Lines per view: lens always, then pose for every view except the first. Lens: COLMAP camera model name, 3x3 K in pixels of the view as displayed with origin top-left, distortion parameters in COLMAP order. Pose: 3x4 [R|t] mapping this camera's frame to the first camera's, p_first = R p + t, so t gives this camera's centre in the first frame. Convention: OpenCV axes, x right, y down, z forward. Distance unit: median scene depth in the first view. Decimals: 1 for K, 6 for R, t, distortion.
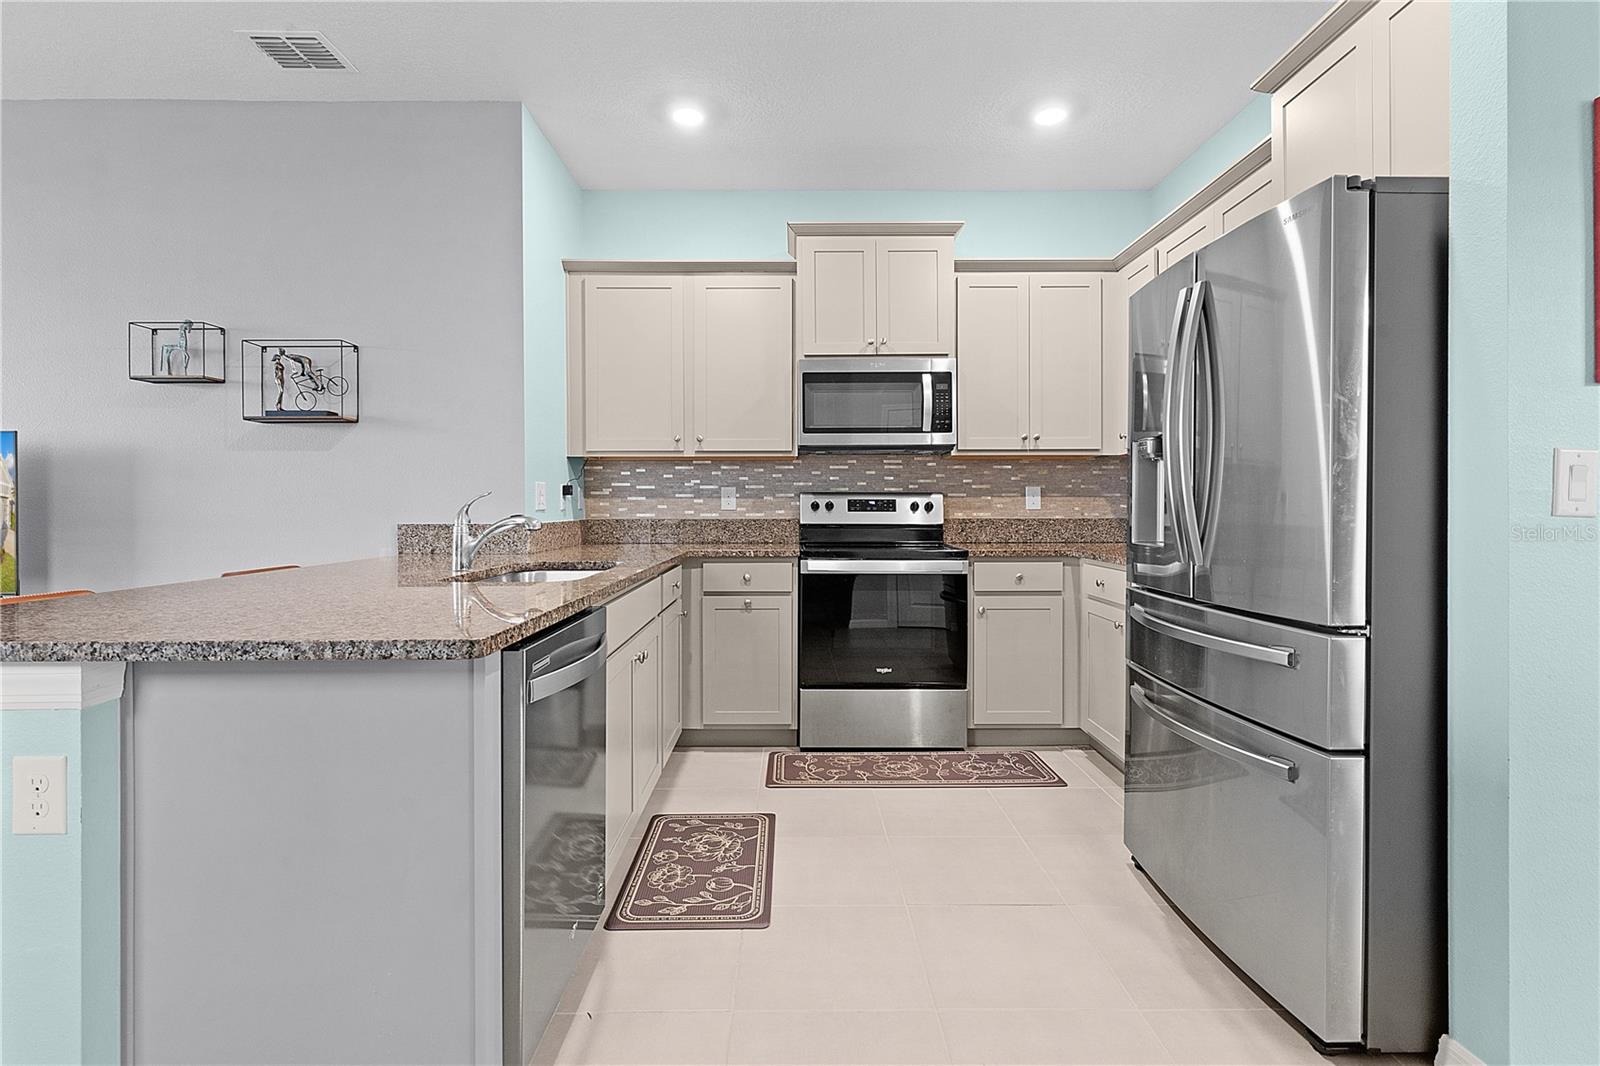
lens RADIAL K [[774.1, 0, 797.0], [0, 774.1, 517.1], [0, 0, 1]] dist [0.005244, 0.001657]
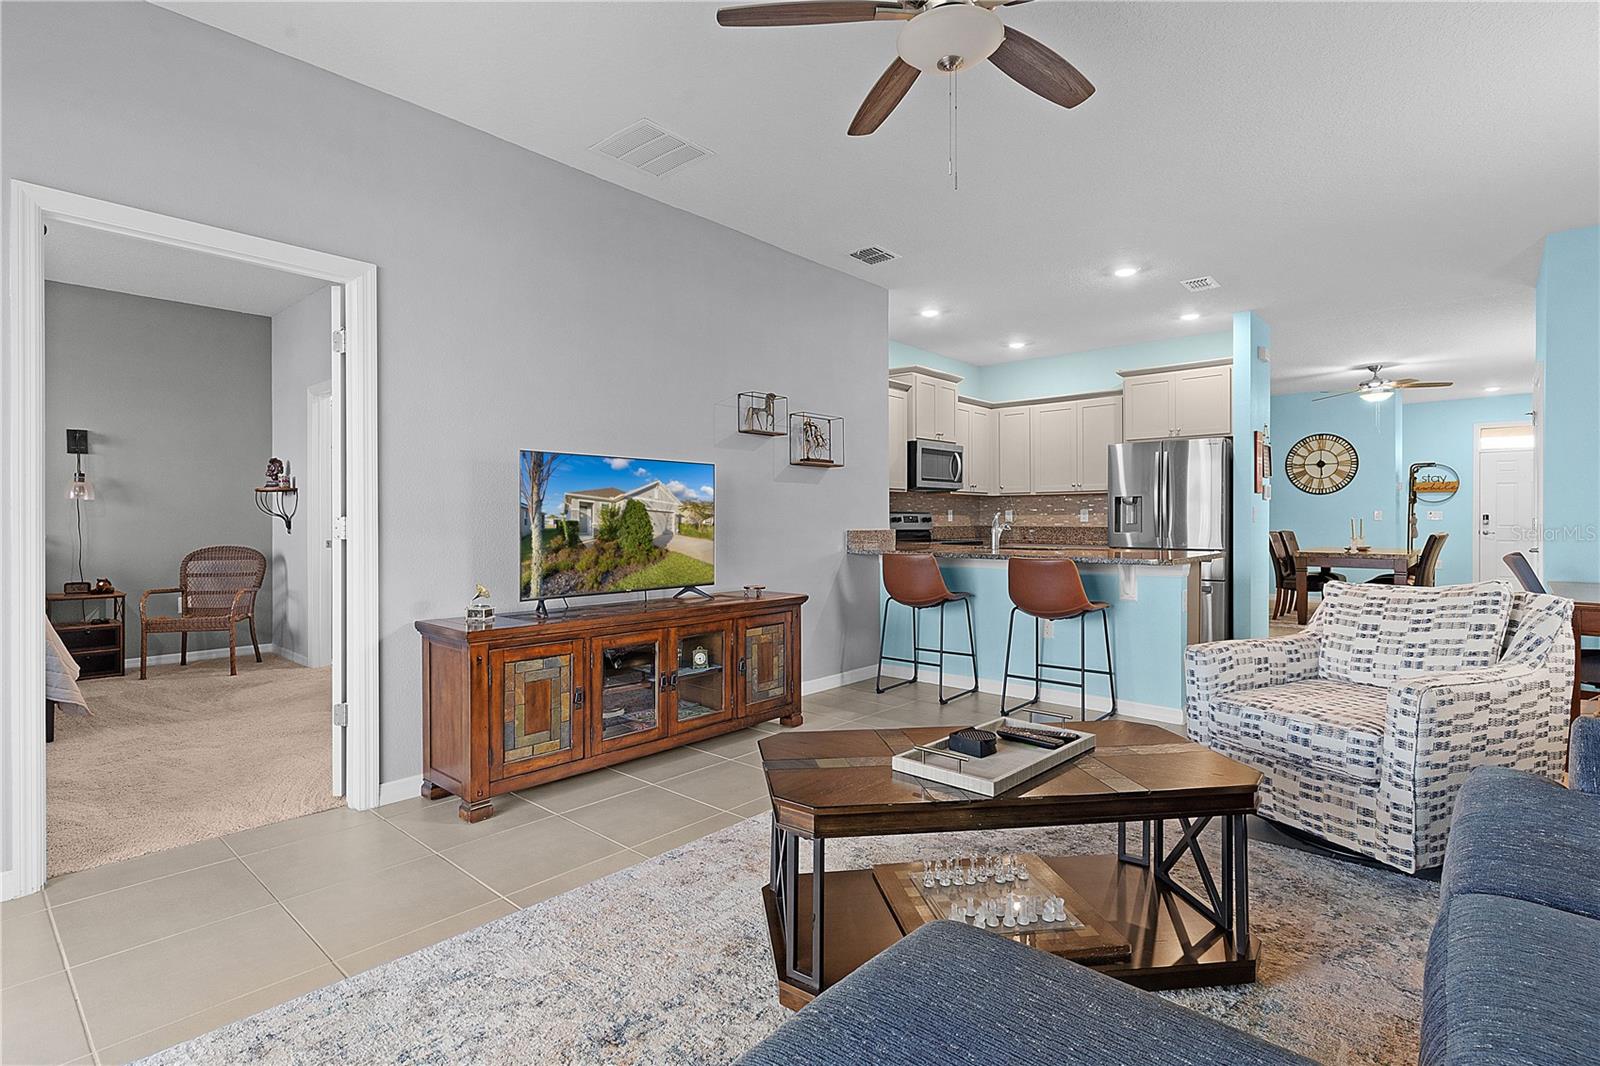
lens RADIAL K [[774.1, 0, 808.5], [0, 774.1, 524.8], [0, 0, 1]] dist [0.005244, 0.001657]
pose [[0.663808, -0.004709, 0.747888, -1.555198], [0.012328, 0.999913, -0.004646, 0.002918], [-0.747802, 0.012304, 0.663808, -0.024319]]
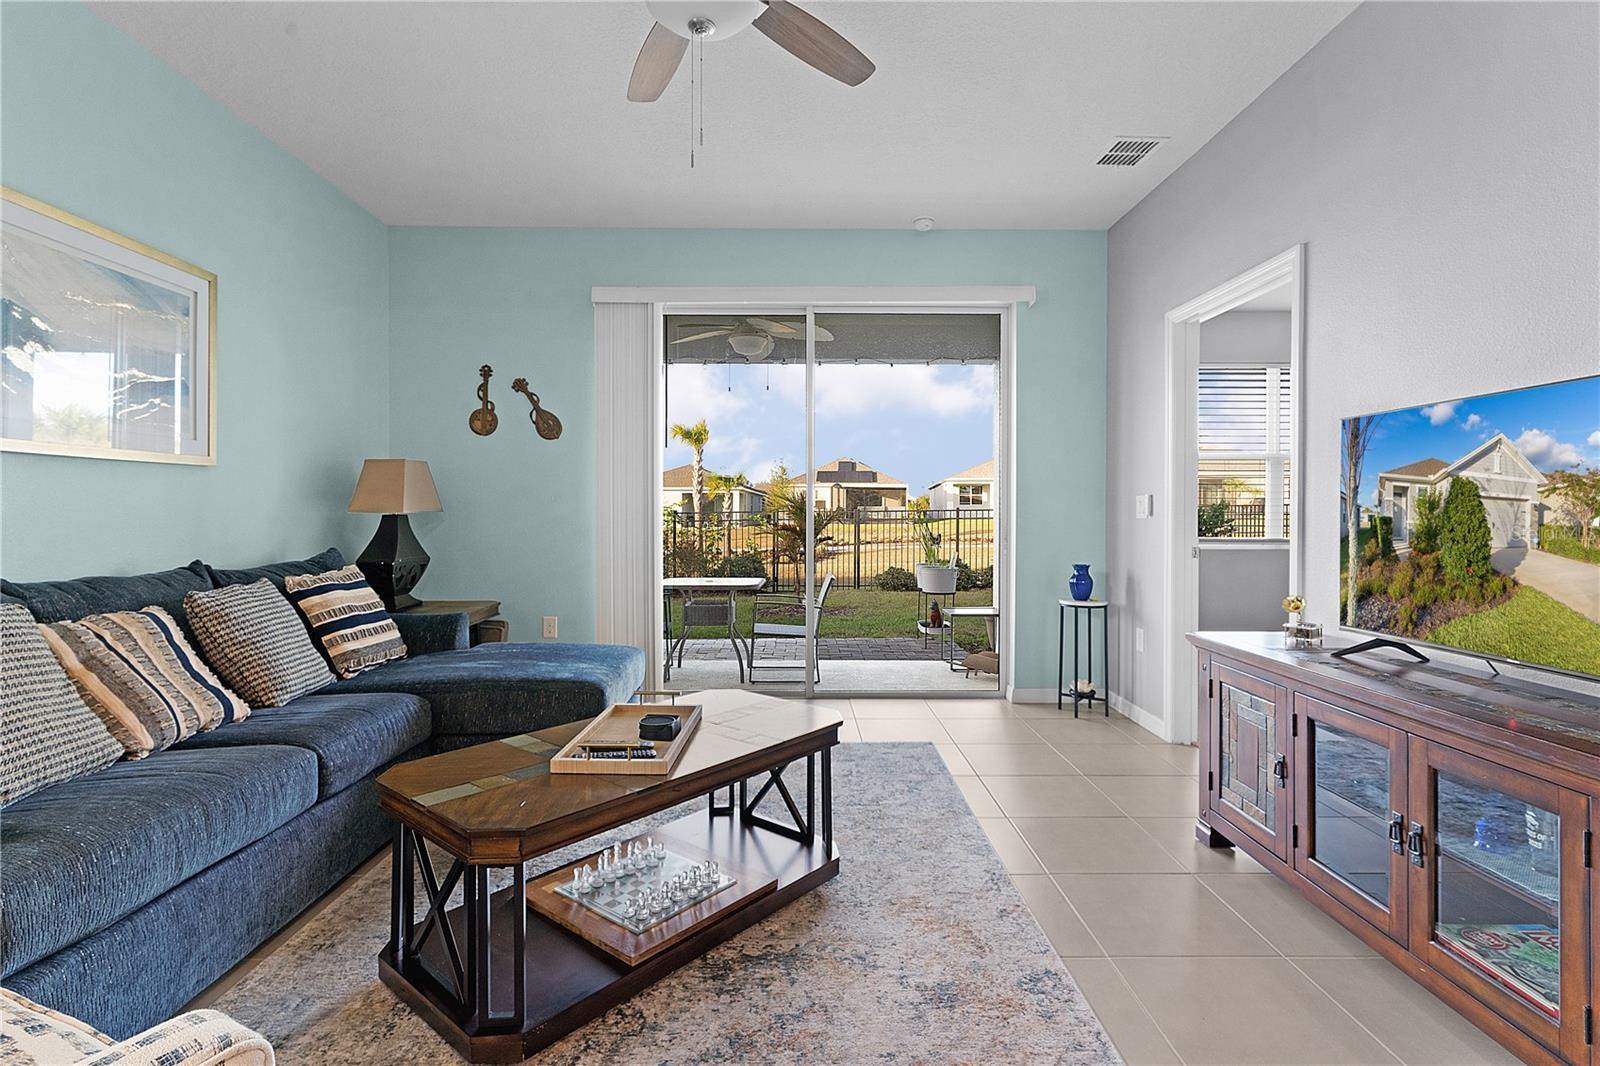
lens RADIAL K [[774.1, 0, 801.3], [0, 774.1, 513.4], [0, 0, 1]] dist [0.005244, 0.001657]
pose [[0.009591, -0.000557, -0.999954, -0.469845], [-0.018269, 0.999833, -0.000733, -0.004040], [0.999787, 0.018275, 0.009579, 0.361652]]
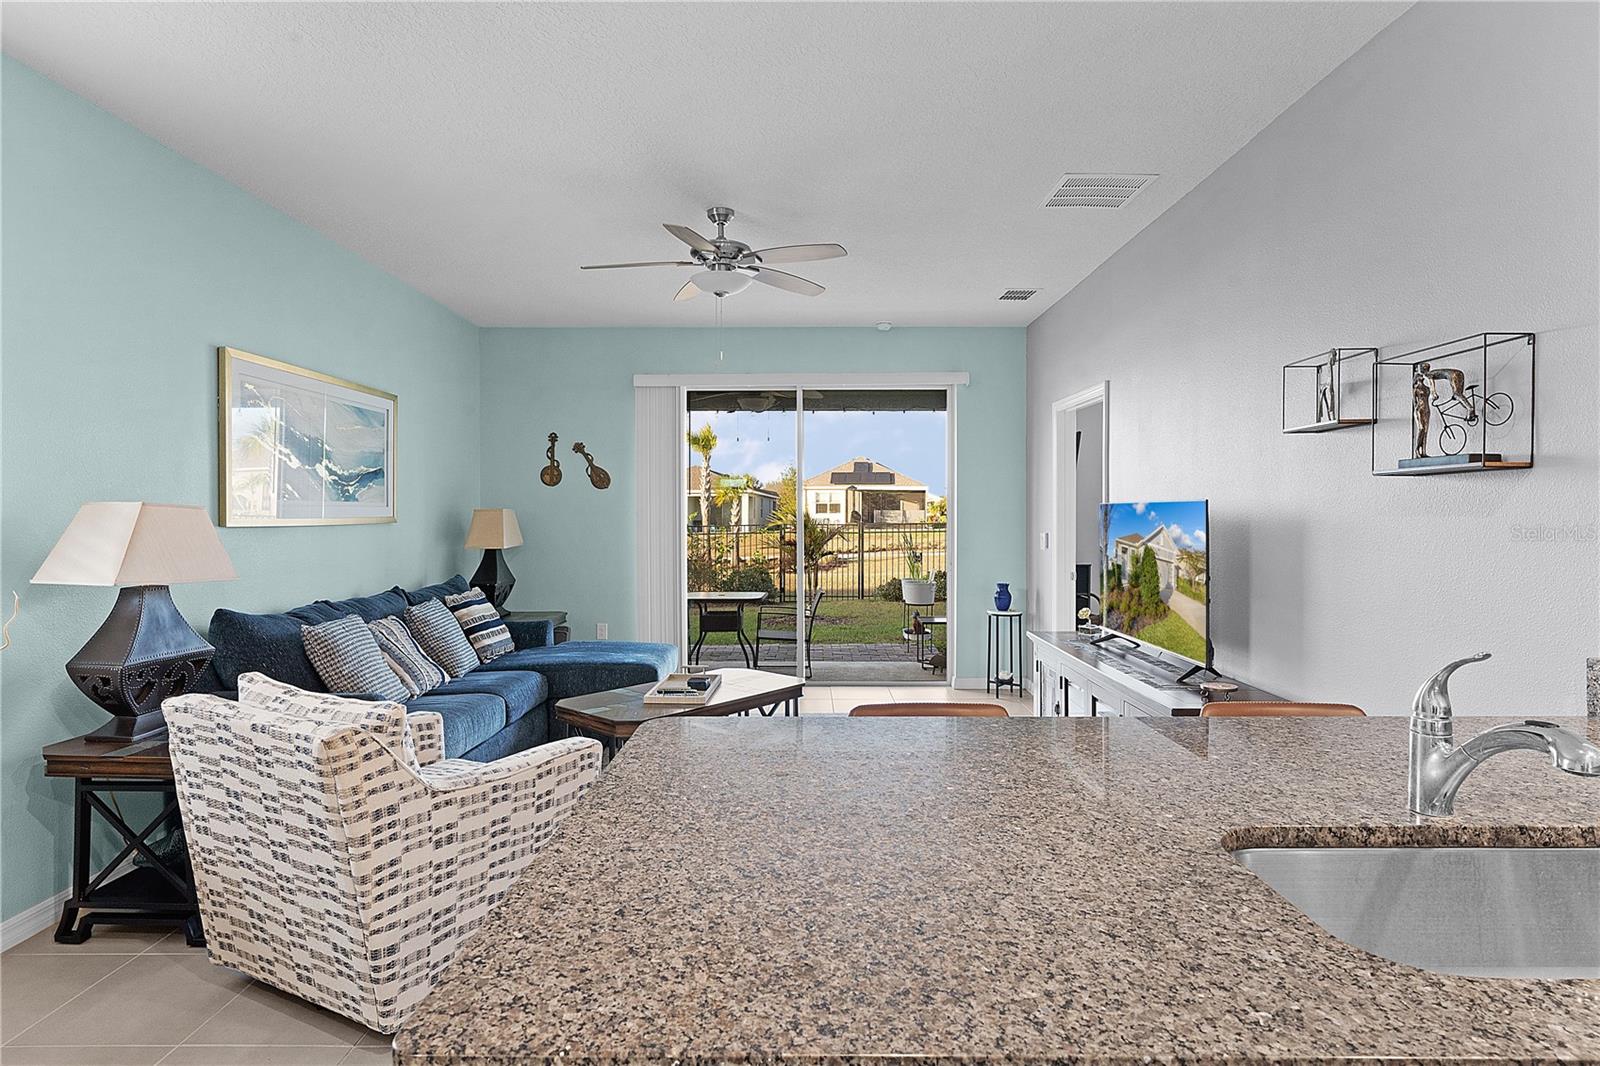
lens RADIAL K [[845.3, 0, 795.8], [0, 845.3, 533.1], [0, 0, 1]] dist [0.005815, -0.000852]
pose [[-0.015149, 0.021673, -0.999650, 0.061002], [-0.015572, 0.999639, 0.021909, -0.068192], [0.999764, 0.015898, -0.014806, 0.405963]]
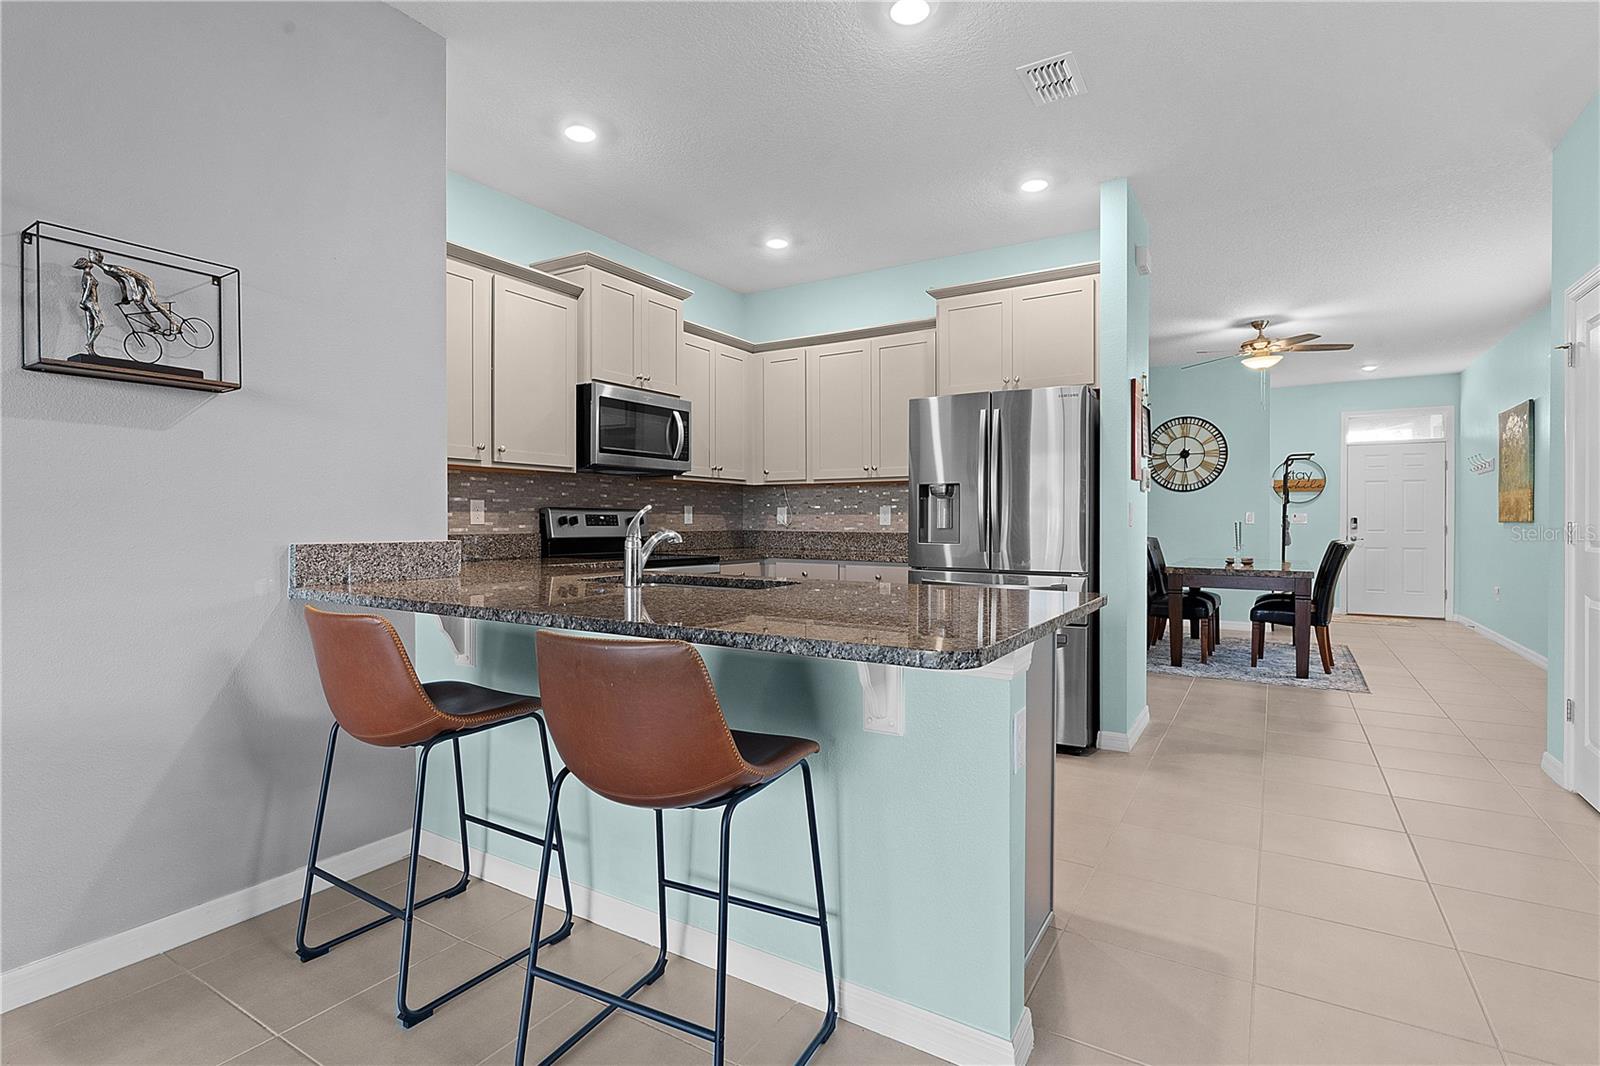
lens RADIAL K [[774.1, 0, 802.3], [0, 774.1, 523.6], [0, 0, 1]] dist [0.005244, 0.001657]
pose [[0.528574, 0.000030, 0.848887, -0.750241], [0.009156, 0.999942, -0.005737, -0.001614], [-0.848838, 0.010805, 0.528543, 0.199355]]
